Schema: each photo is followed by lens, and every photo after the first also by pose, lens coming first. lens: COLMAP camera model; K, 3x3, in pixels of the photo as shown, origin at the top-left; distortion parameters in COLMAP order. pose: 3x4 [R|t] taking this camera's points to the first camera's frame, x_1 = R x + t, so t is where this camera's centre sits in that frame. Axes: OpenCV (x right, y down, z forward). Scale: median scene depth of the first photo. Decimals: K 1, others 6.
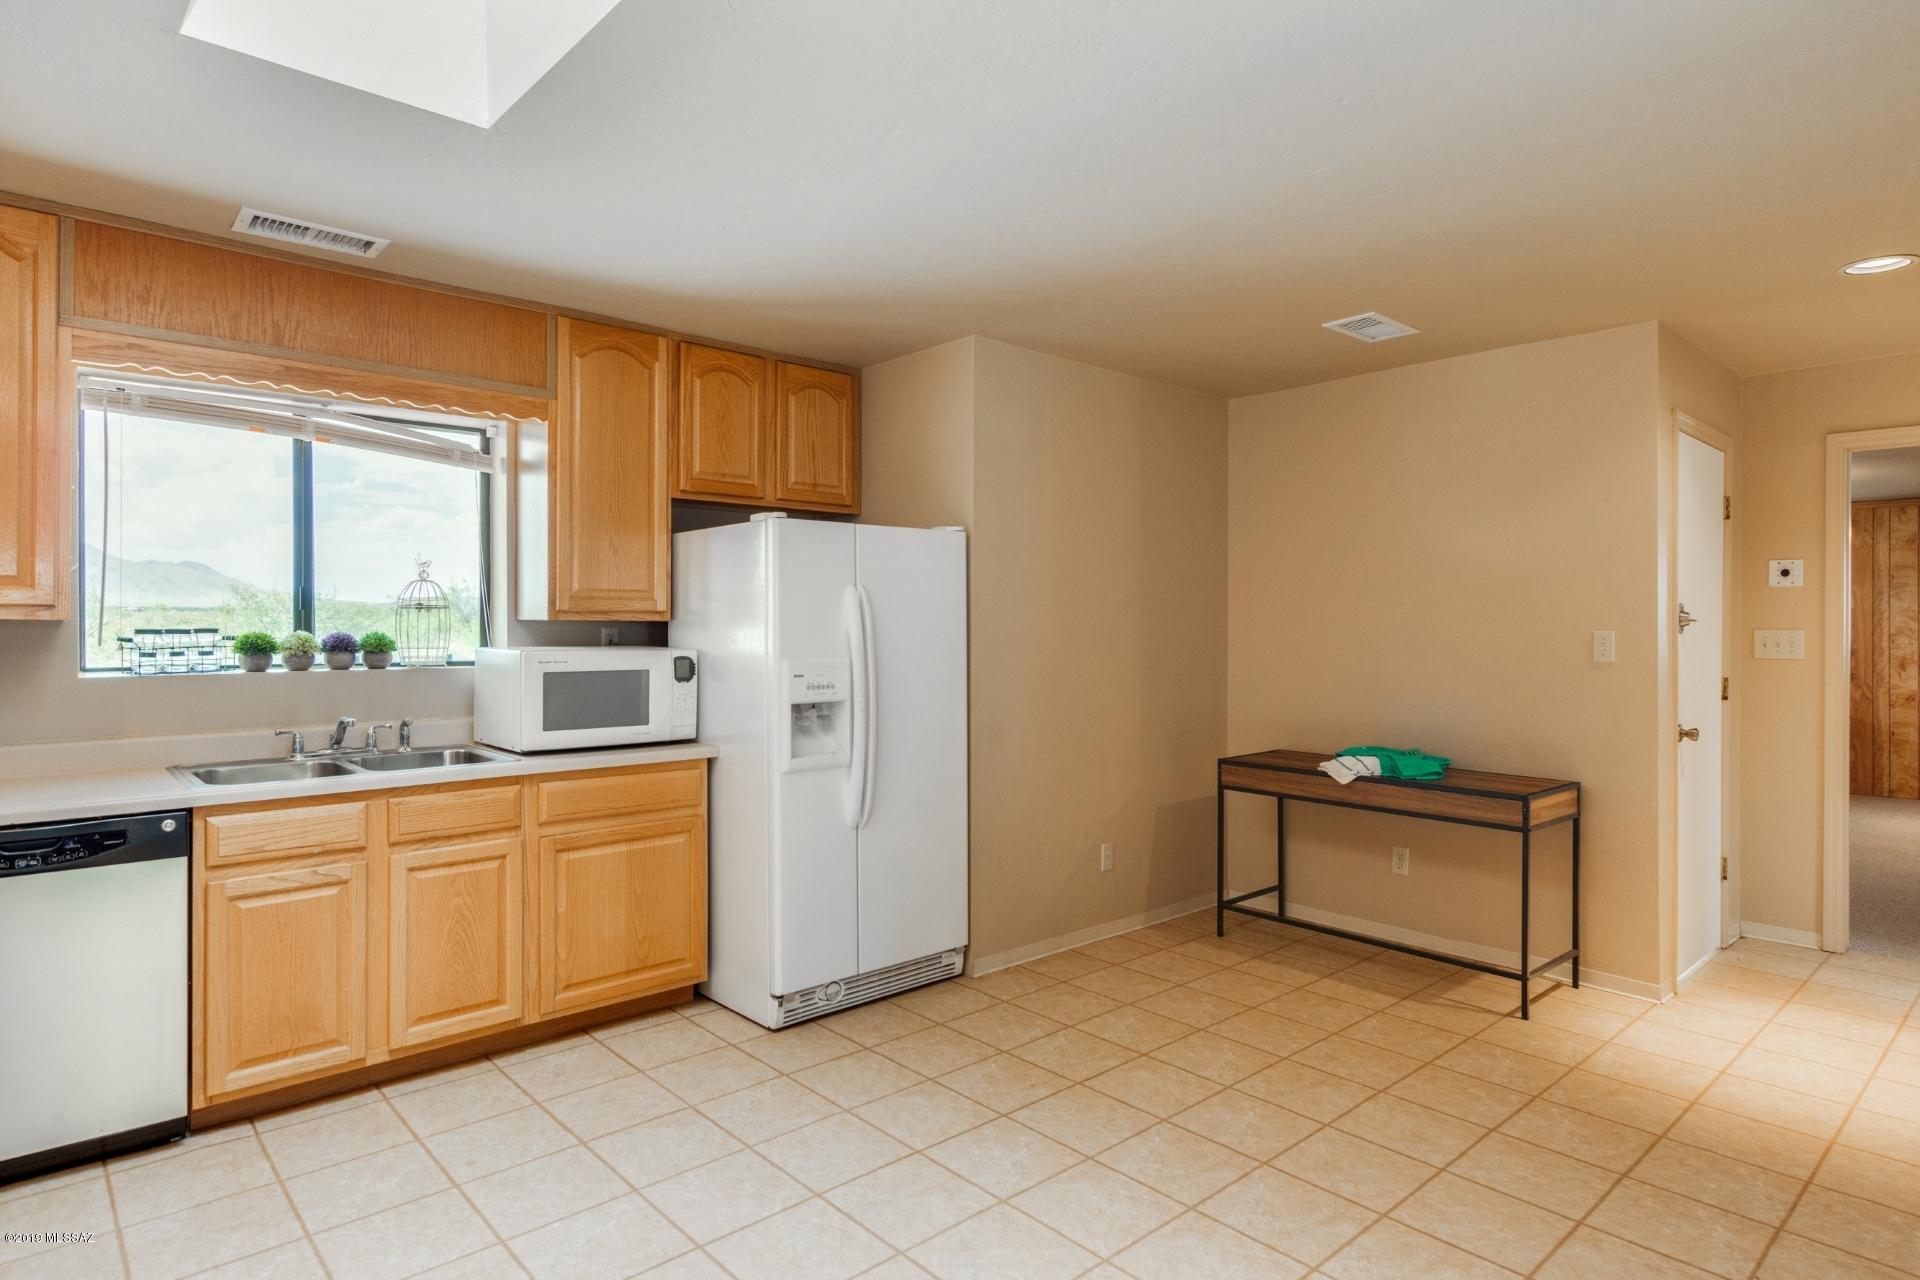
lens RADIAL K [[1061.0, 0, 955.9], [0, 1061.0, 629.5], [0, 0, 1]] dist [0.002924, 0.000728]
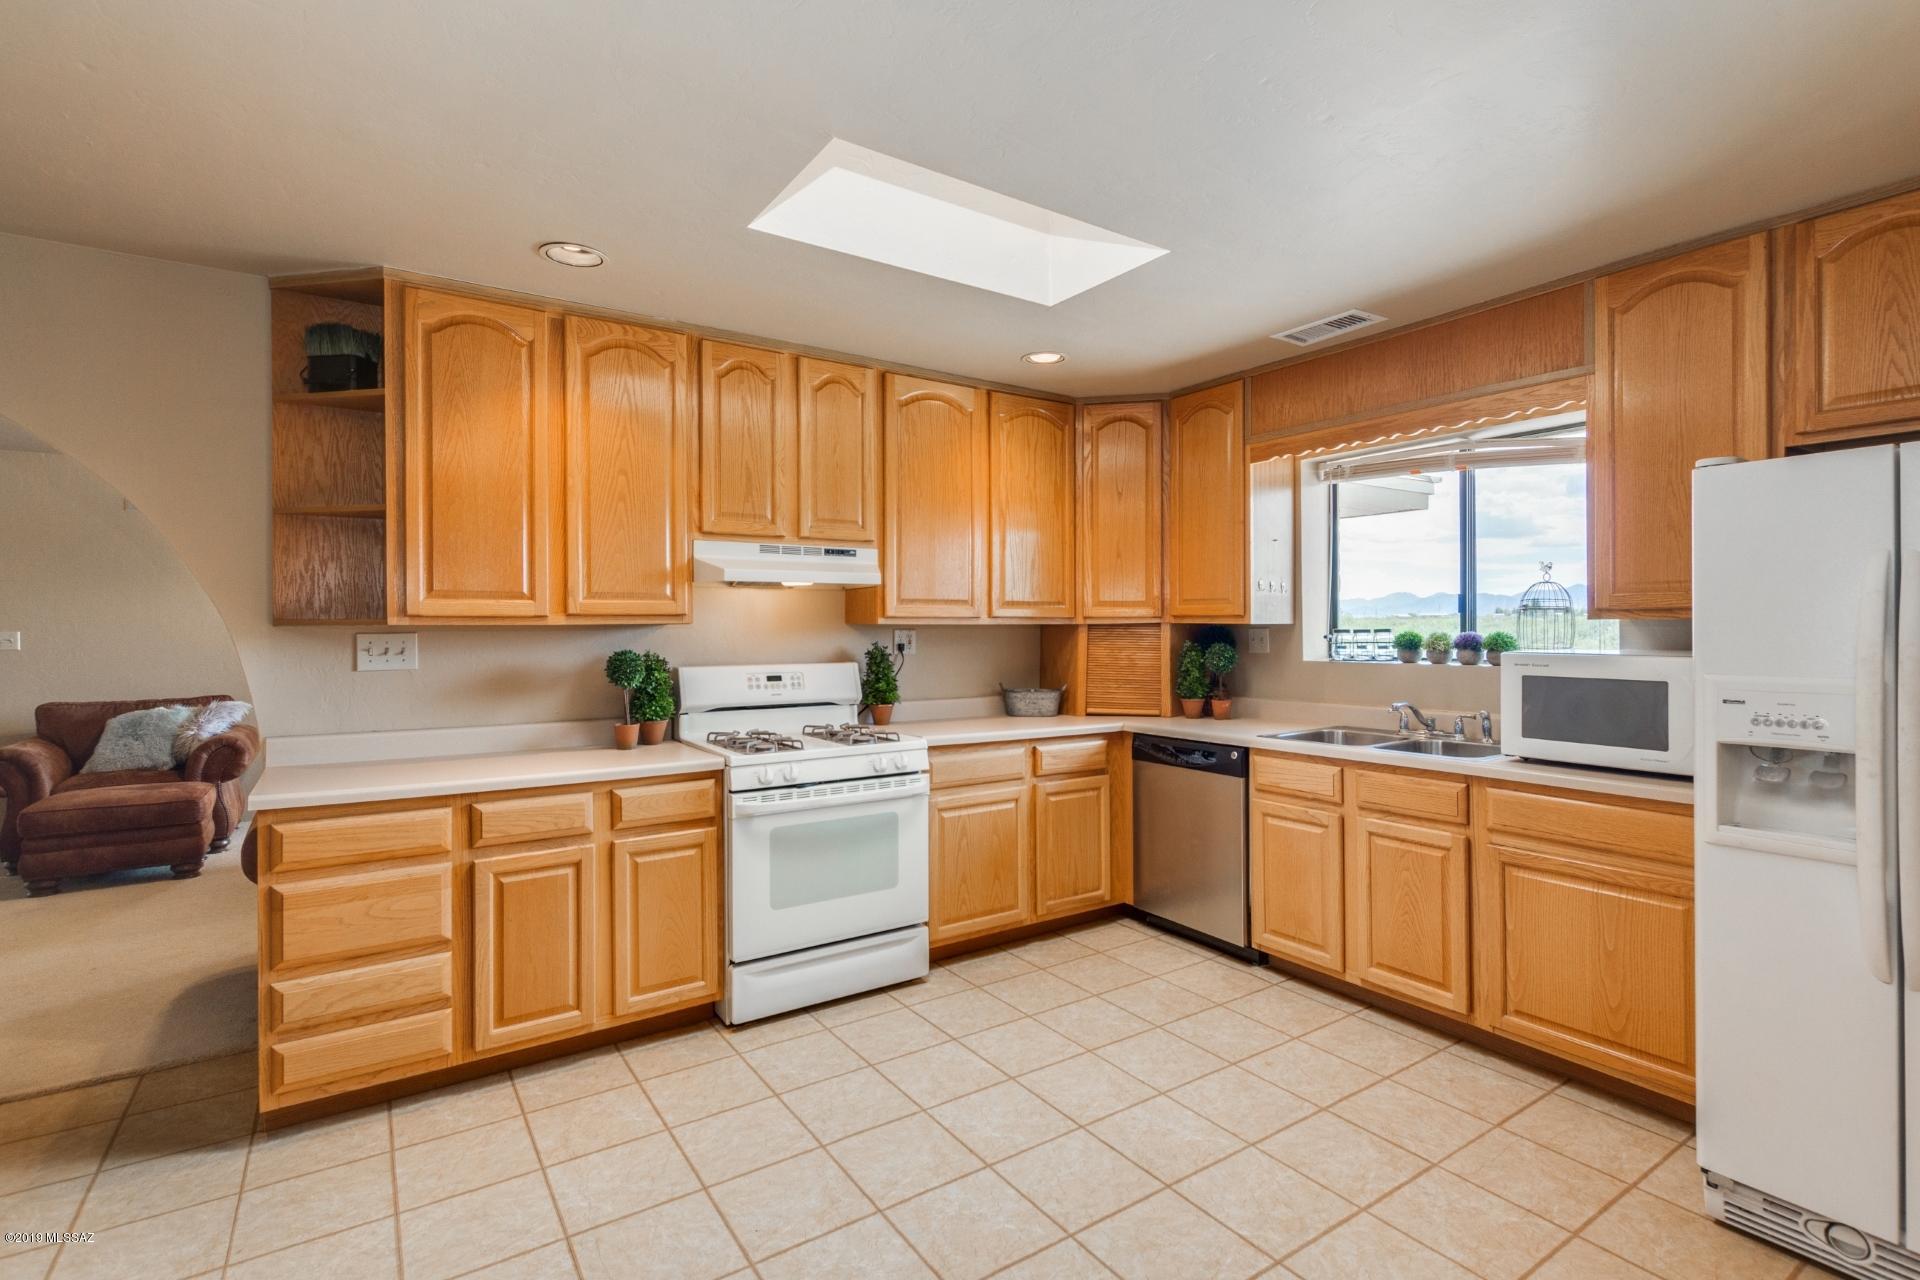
lens RADIAL K [[887.5, 0, 951.3], [0, 887.5, 632.9], [0, 0, 1]] dist [0.003850, -0.001574]
pose [[-0.151073, 0.005011, -0.988510, 0.505354], [-0.001331, 0.999985, 0.005272, -0.001162], [0.988522, 0.002112, -0.151064, 0.652611]]
